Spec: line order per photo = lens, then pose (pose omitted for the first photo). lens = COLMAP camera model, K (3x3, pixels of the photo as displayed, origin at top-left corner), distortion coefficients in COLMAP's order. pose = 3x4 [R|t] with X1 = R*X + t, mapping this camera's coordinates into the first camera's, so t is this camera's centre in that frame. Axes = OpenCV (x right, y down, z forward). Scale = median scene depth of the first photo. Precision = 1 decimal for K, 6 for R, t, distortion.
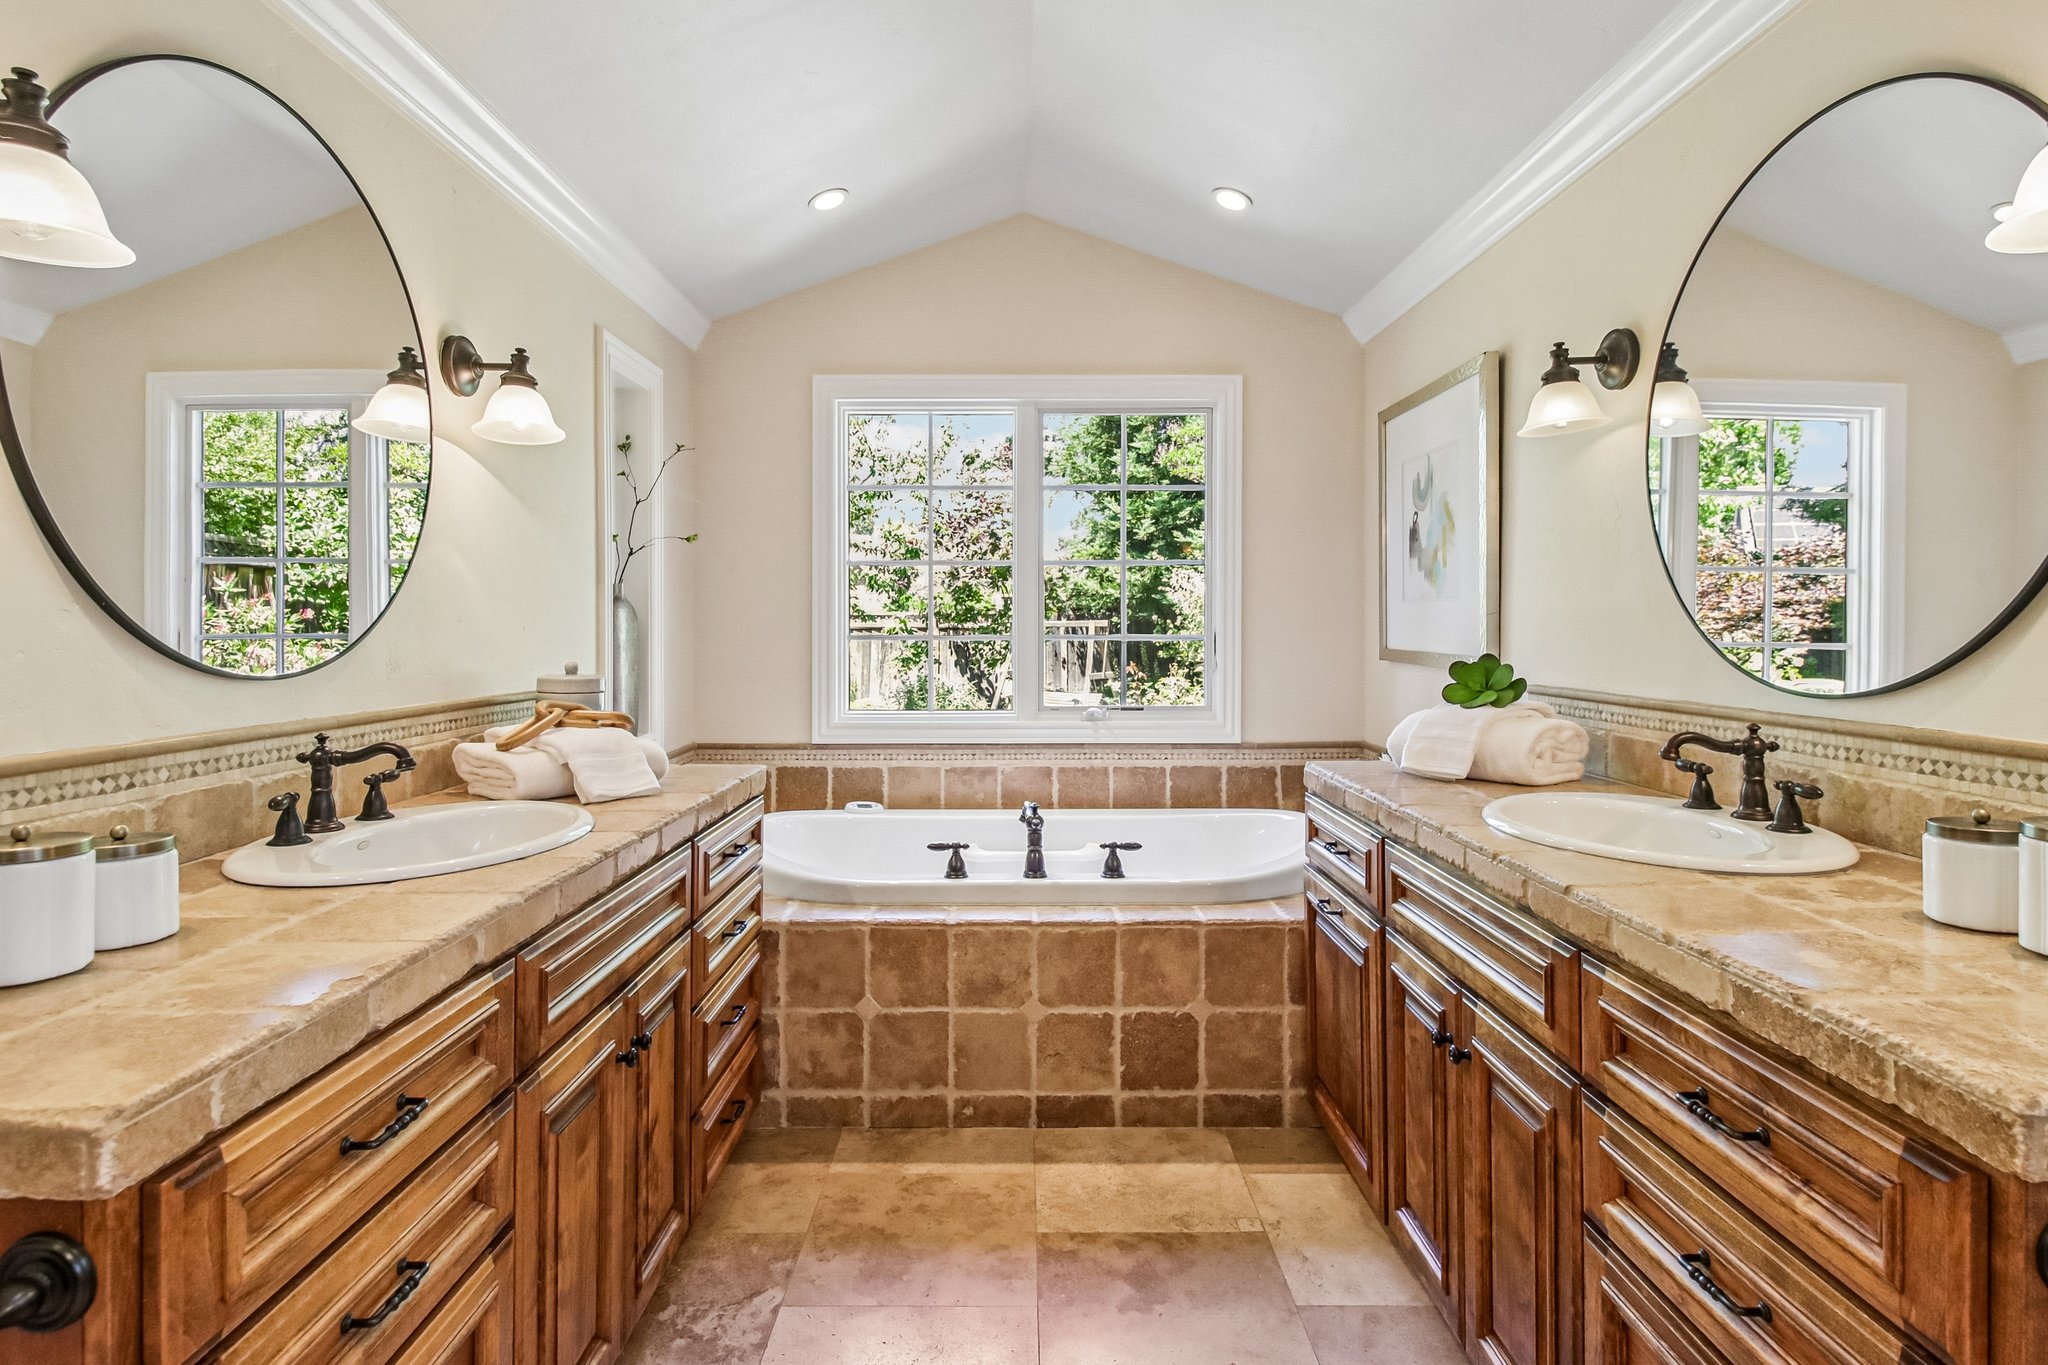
lens RADIAL K [[1045.4, 0, 1037.5], [0, 1045.4, 646.5], [0, 0, 1]] dist [0.017258, -0.010334]
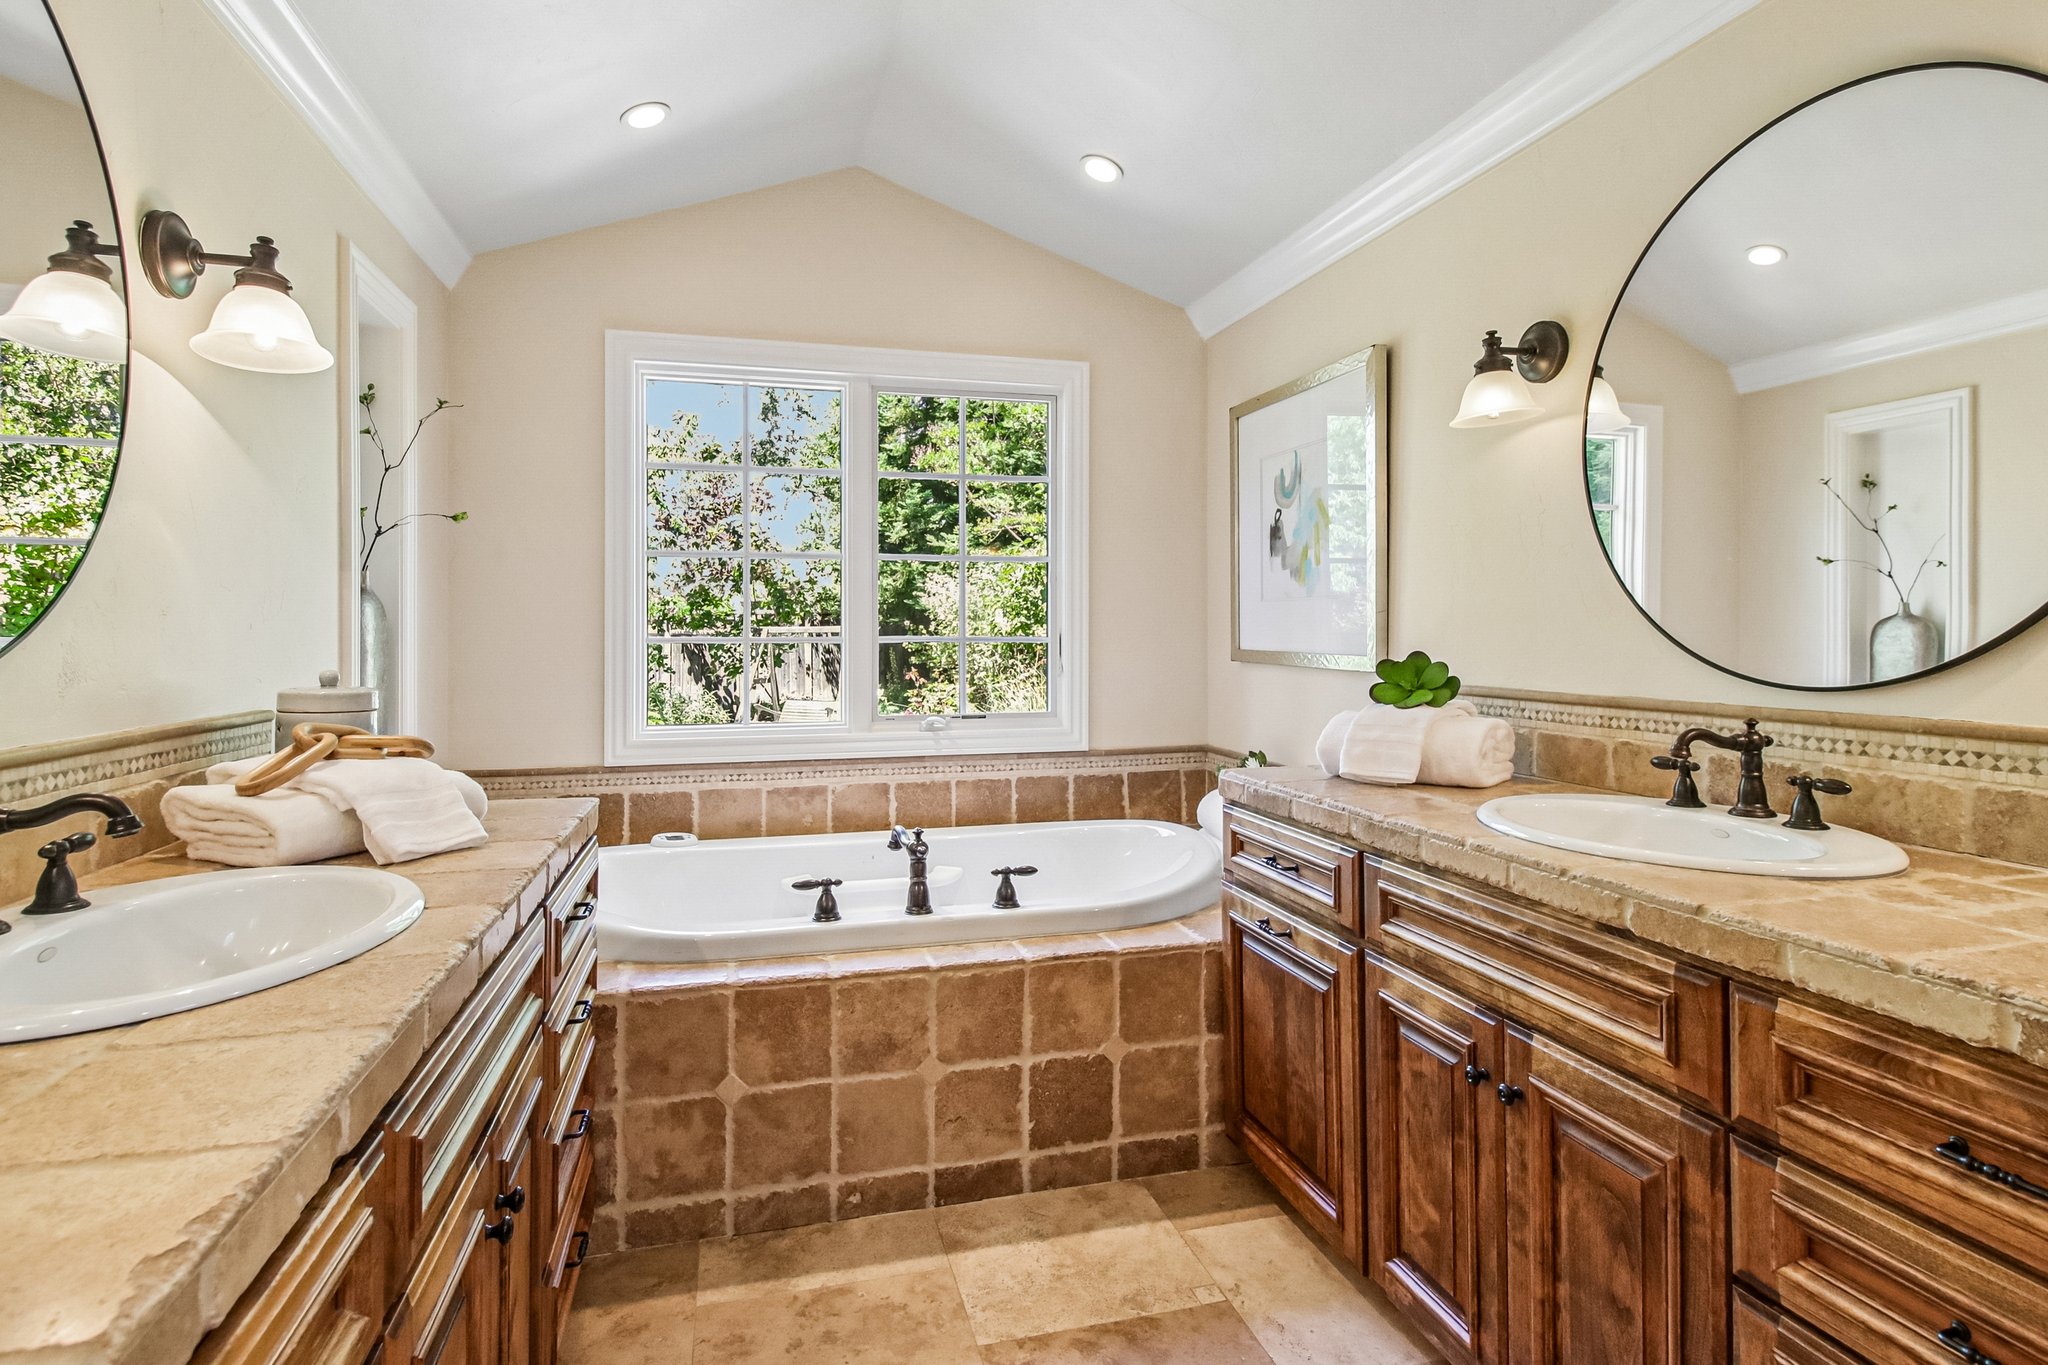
lens RADIAL K [[1045.4, 0, 1026.4], [0, 1045.4, 642.1], [0, 0, 1]] dist [0.017258, -0.010334]
pose [[0.968512, -0.003821, 0.248939, -0.132881], [0.006497, 0.999930, -0.009930, 0.004819], [-0.248883, 0.011235, 0.968468, 0.135448]]
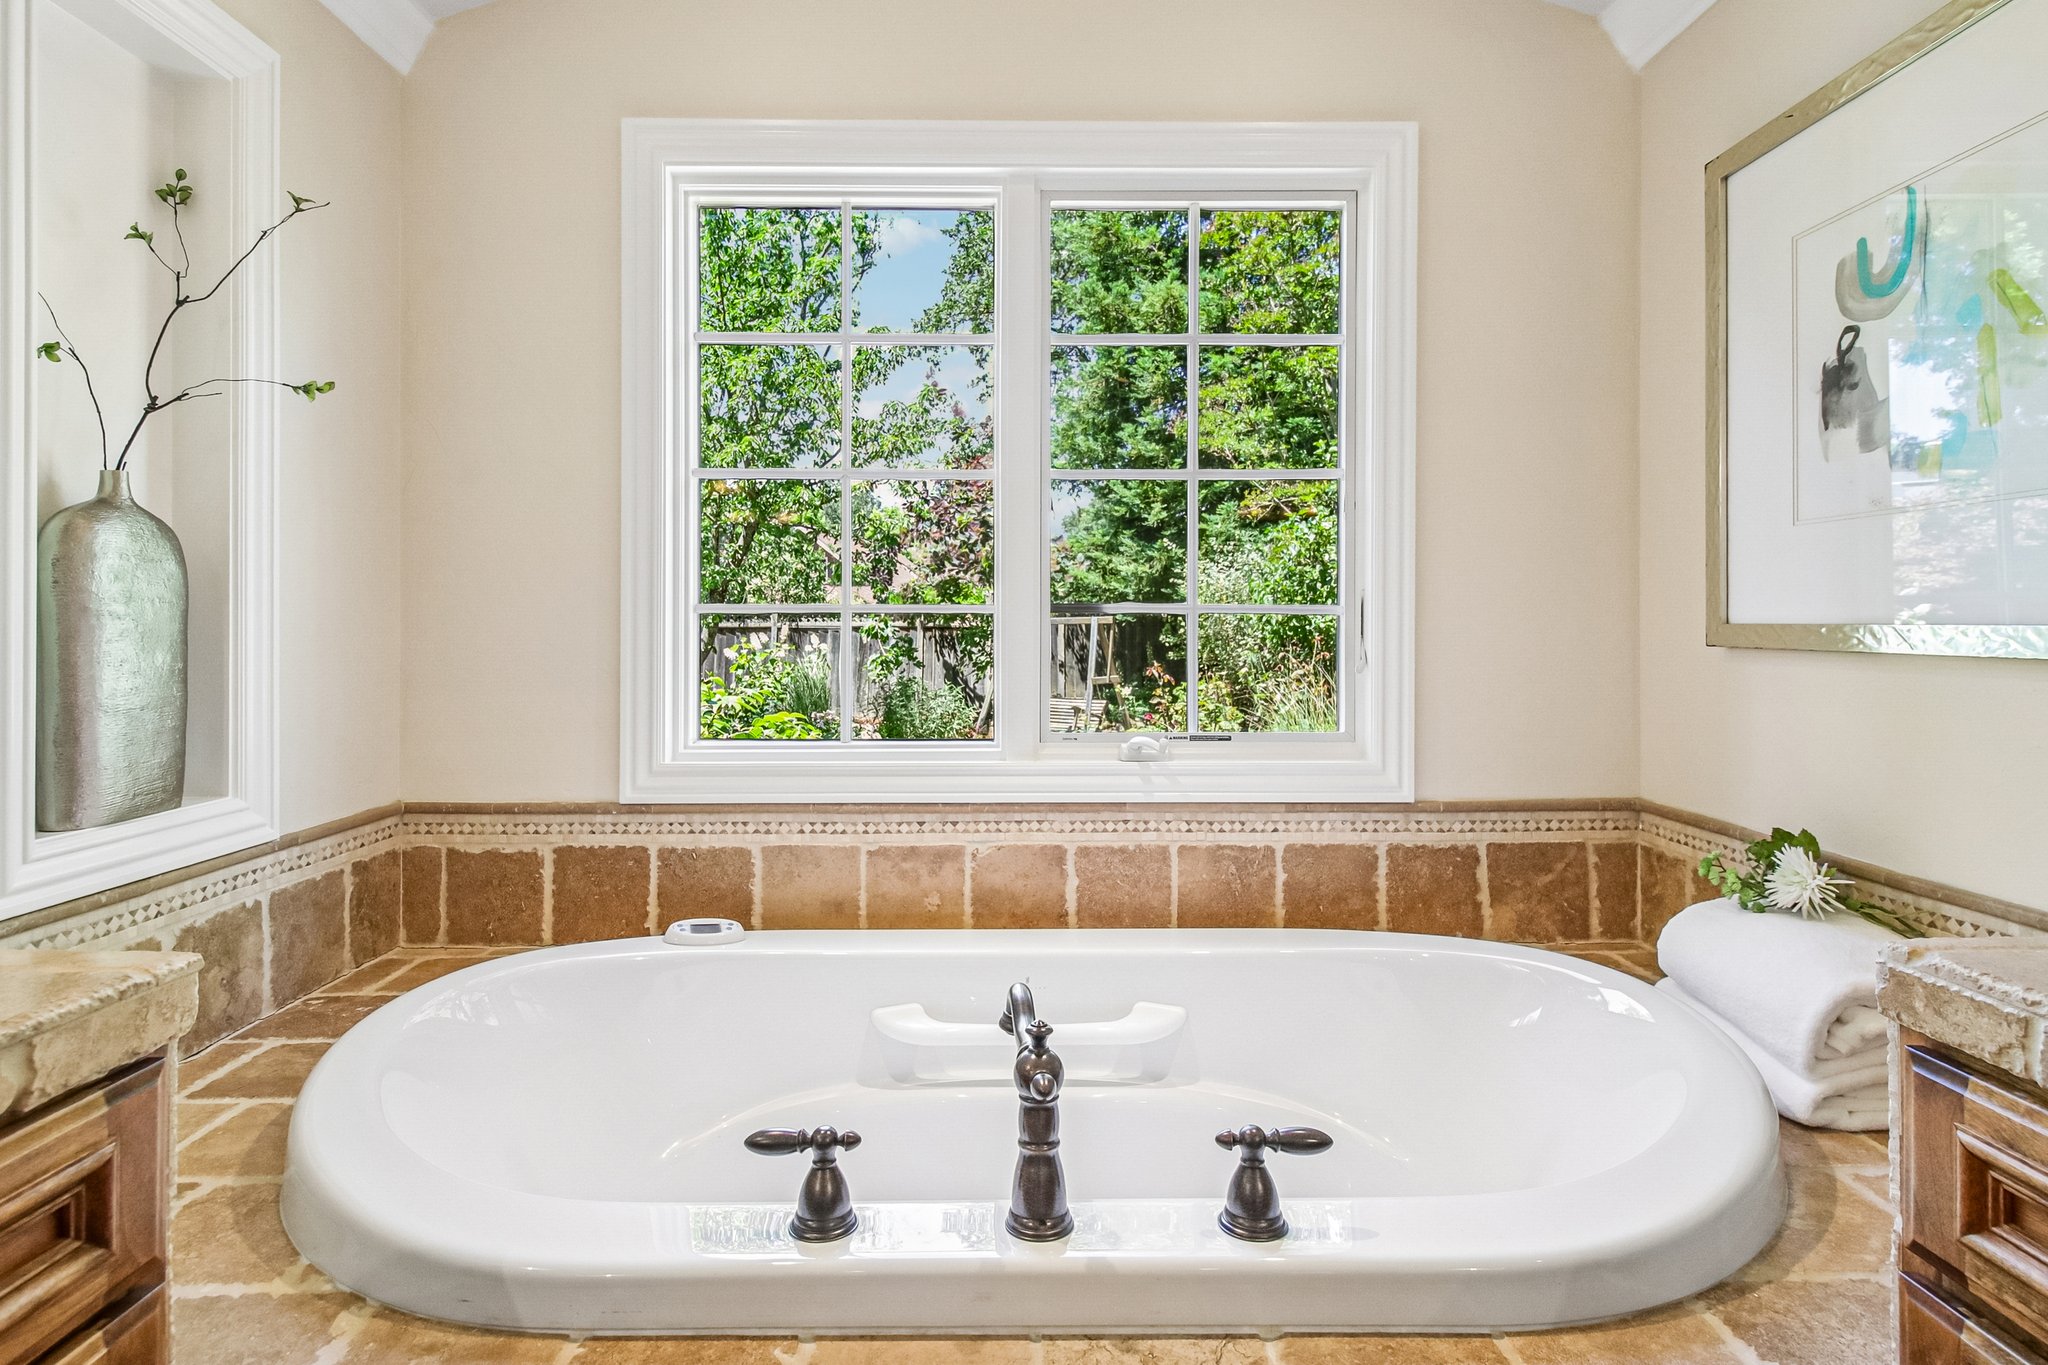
lens RADIAL K [[1045.4, 0, 1027.1], [0, 1045.4, 627.2], [0, 0, 1]] dist [0.017258, -0.010334]
pose [[0.999990, 0.000791, -0.004364, -0.005217], [-0.000890, 0.999738, -0.022855, 0.020114], [0.004345, 0.022859, 0.999729, 0.636241]]
